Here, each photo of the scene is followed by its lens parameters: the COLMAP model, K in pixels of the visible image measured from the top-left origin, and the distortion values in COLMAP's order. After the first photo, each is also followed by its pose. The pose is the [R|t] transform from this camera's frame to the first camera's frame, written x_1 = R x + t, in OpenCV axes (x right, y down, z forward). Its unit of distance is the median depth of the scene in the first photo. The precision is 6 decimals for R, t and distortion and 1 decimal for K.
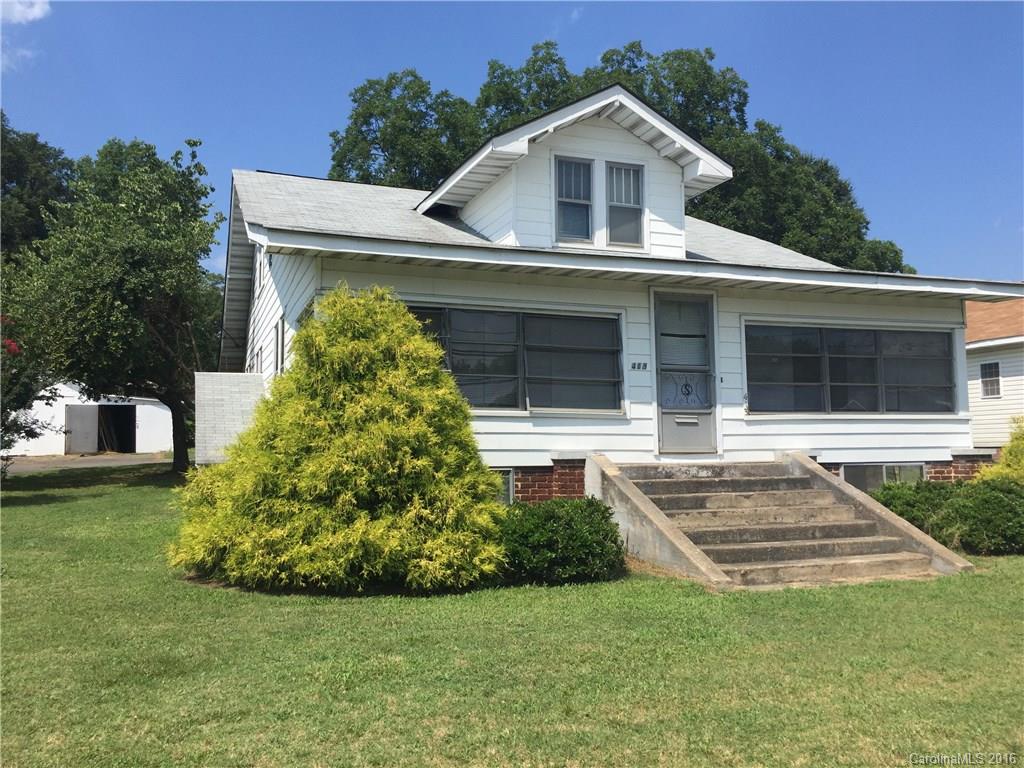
lens RADIAL K [[881.4, 0, 512.0], [0, 881.4, 384.0], [0, 0, 1]] dist [0.075208, -0.002497]
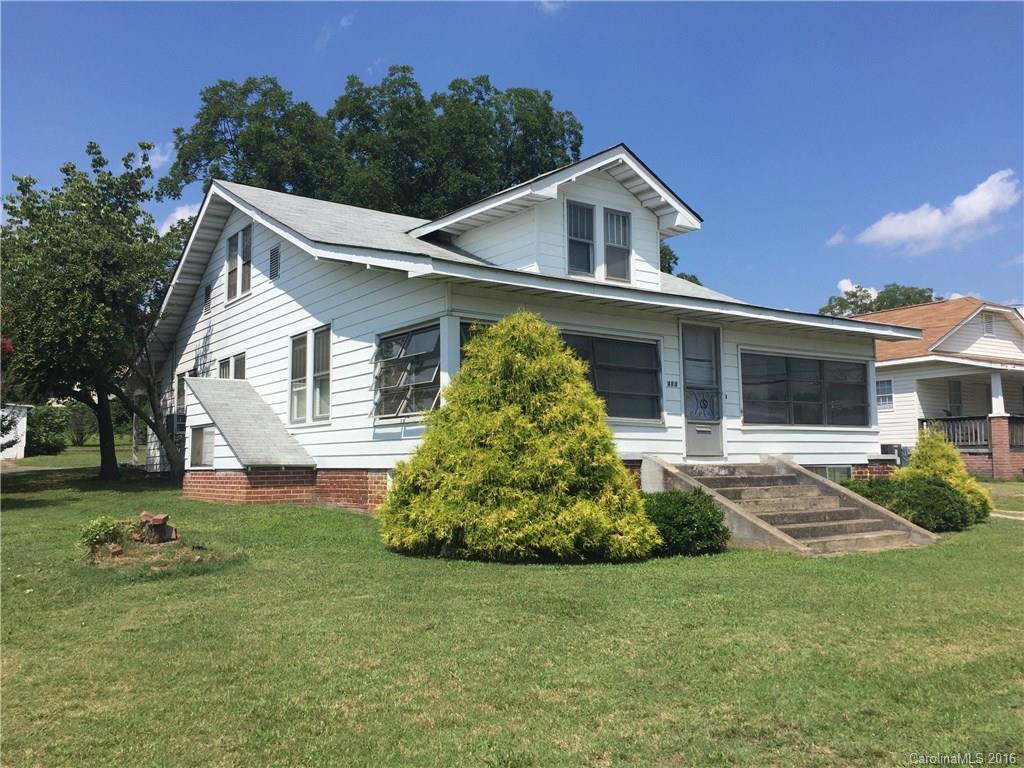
lens RADIAL K [[881.4, 0, 512.0], [0, 881.4, 384.0], [0, 0, 1]] dist [0.075208, -0.002497]
pose [[0.965324, 0.026751, 0.259680, -0.322813], [-0.023043, 0.999585, -0.017314, 0.005001], [-0.260035, 0.010730, 0.965539, -0.099110]]
